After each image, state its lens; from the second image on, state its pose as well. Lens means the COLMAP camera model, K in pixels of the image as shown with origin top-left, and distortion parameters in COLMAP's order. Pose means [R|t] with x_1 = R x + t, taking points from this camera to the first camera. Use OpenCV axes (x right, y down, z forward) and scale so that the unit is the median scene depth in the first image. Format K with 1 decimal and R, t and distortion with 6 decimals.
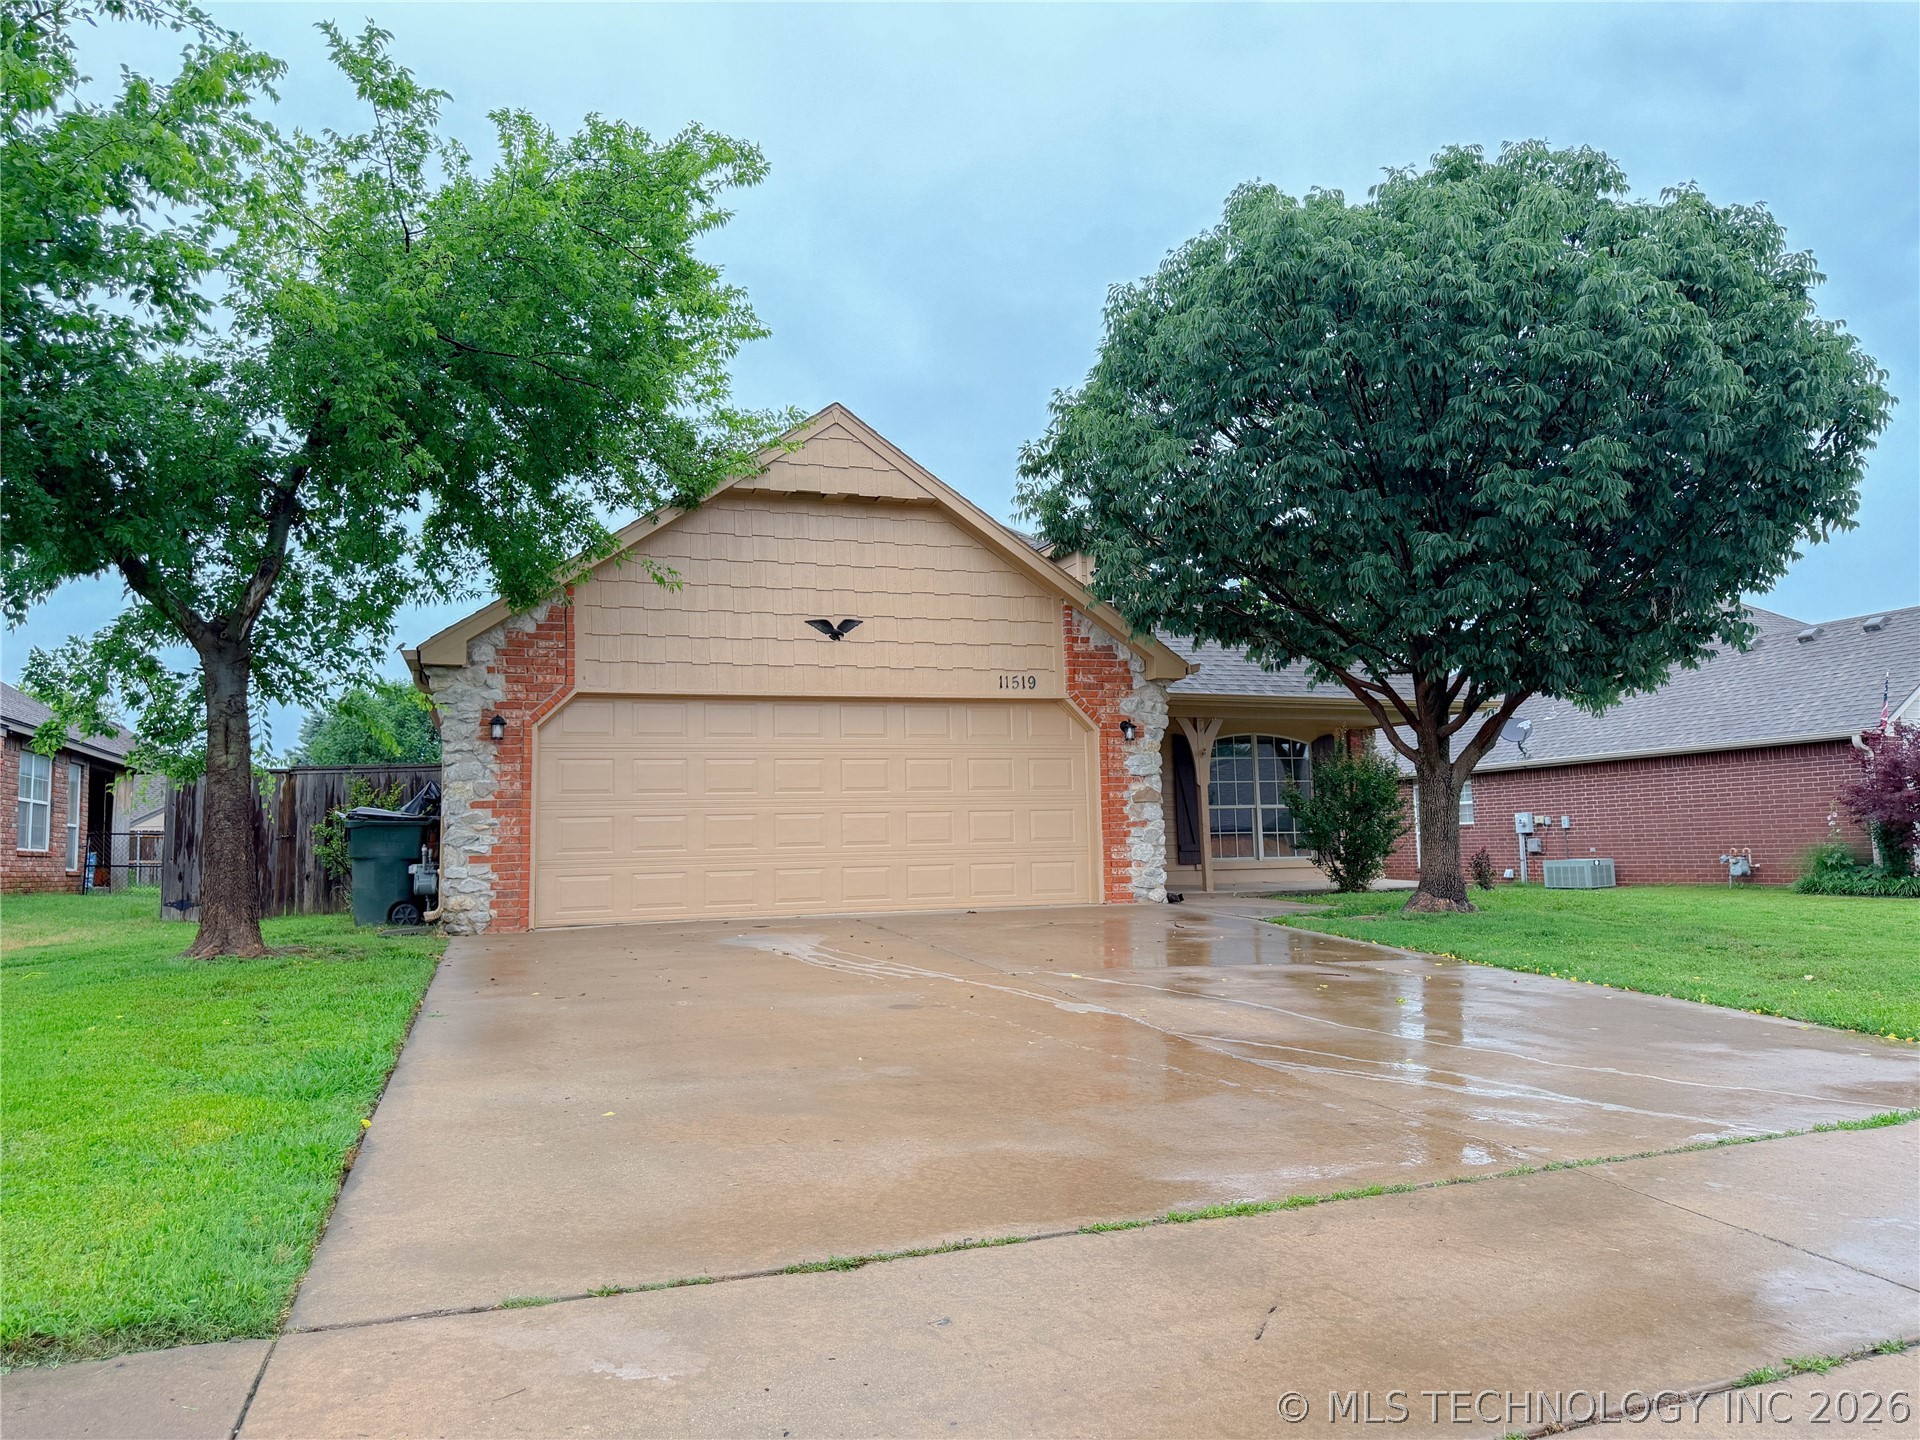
lens RADIAL K [[1354.9, 0, 958.8], [0, 1354.9, 717.5], [0, 0, 1]] dist [0.080862, -0.040318]
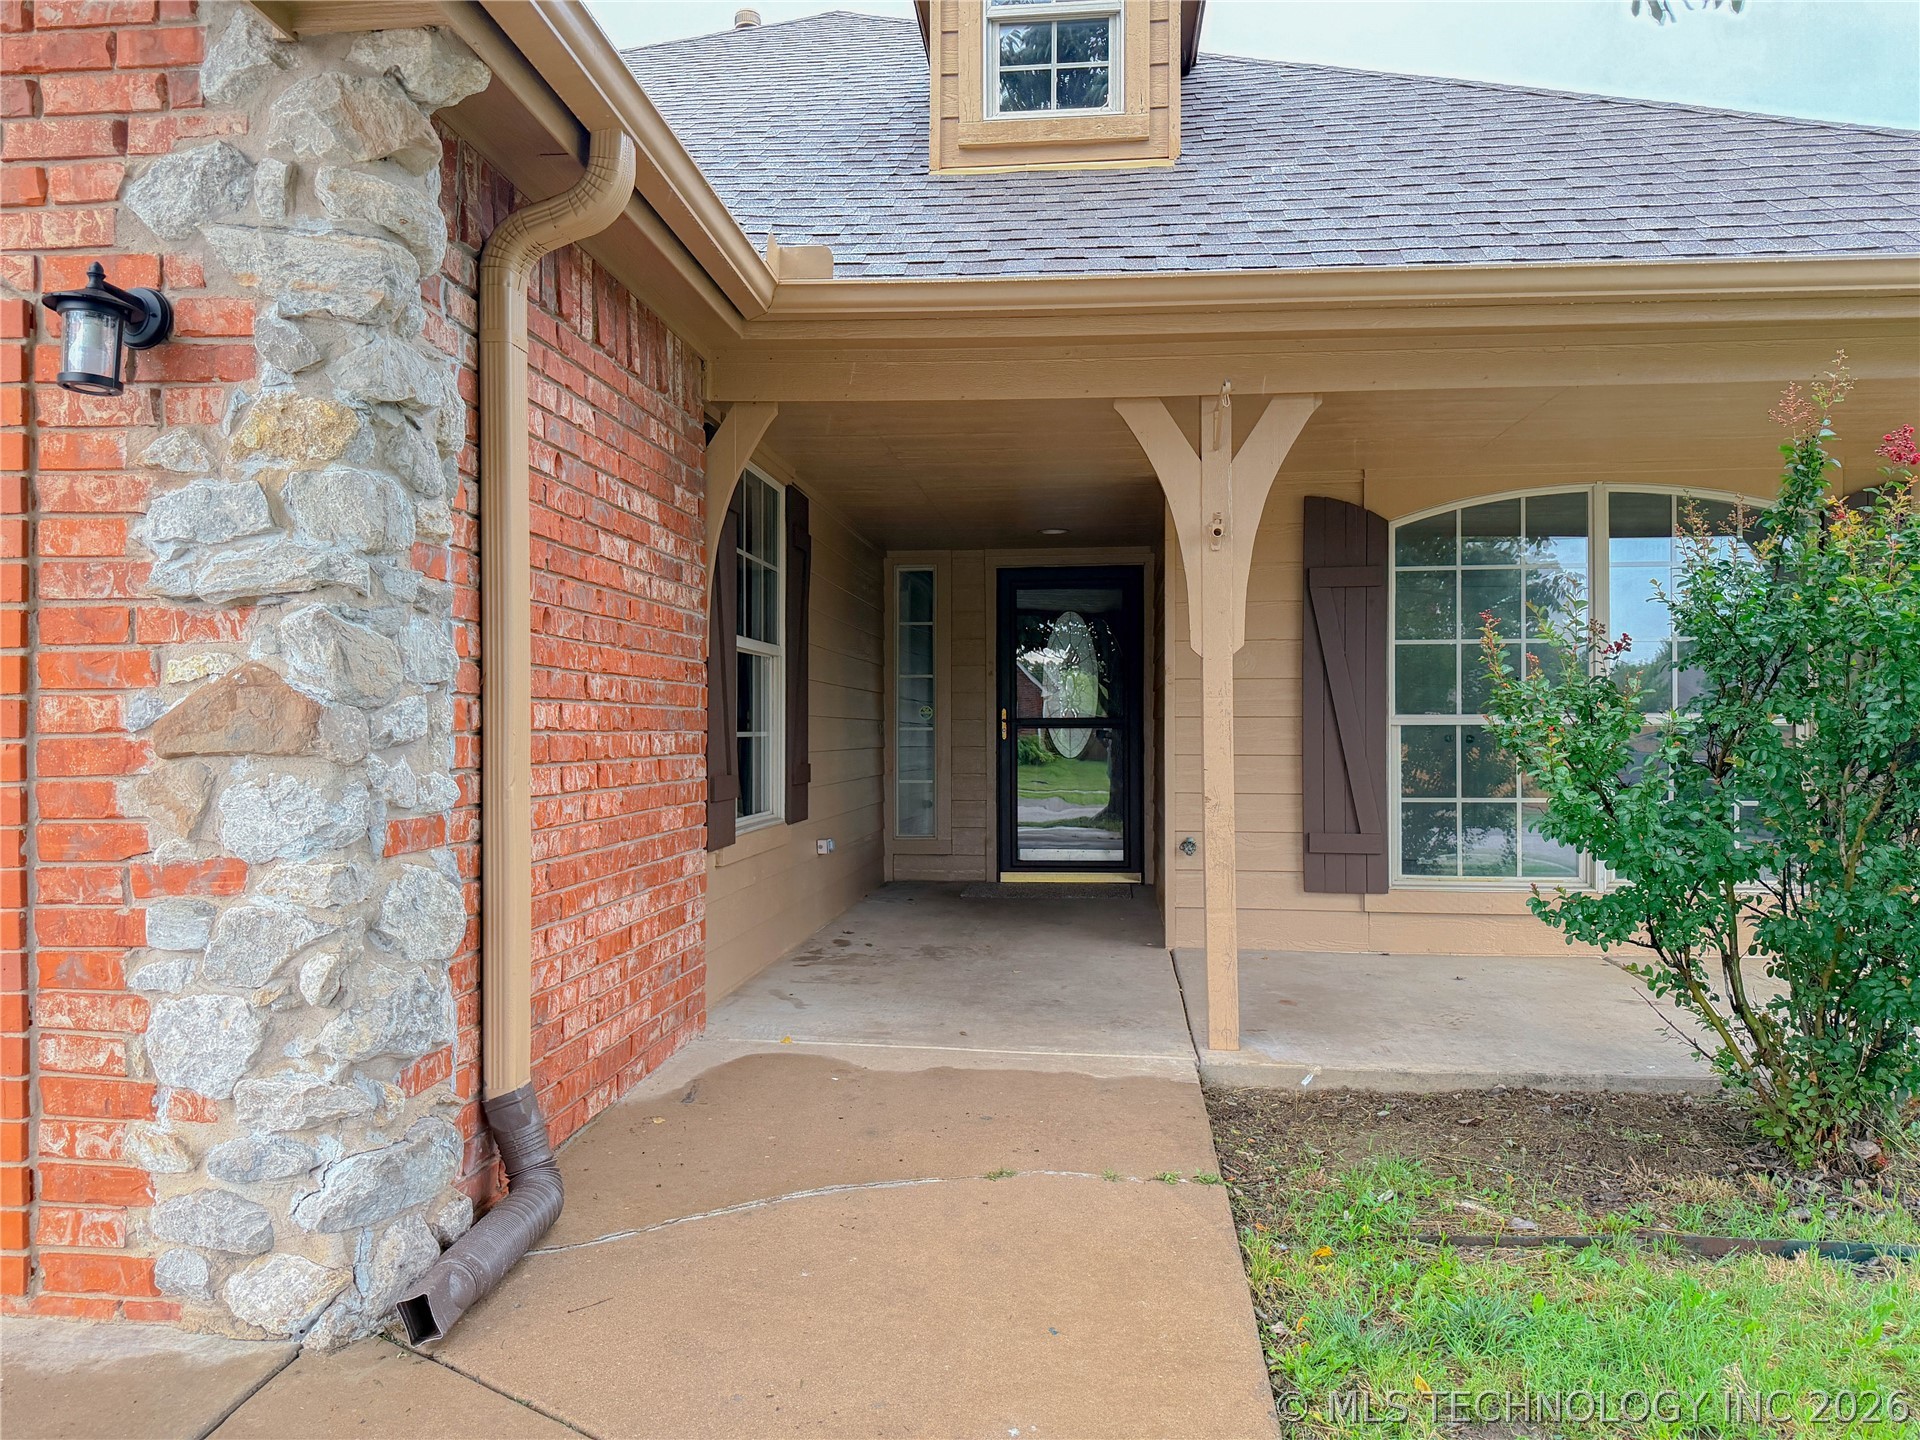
lens RADIAL K [[1354.9, 0, 962.4], [0, 1354.9, 725.9], [0, 0, 1]] dist [0.080862, -0.040318]
pose [[0.905355, 0.024494, -0.423948, 0.295949], [0.021373, 0.994442, 0.103096, 0.042480], [0.424117, -0.102399, 0.899800, 0.881809]]
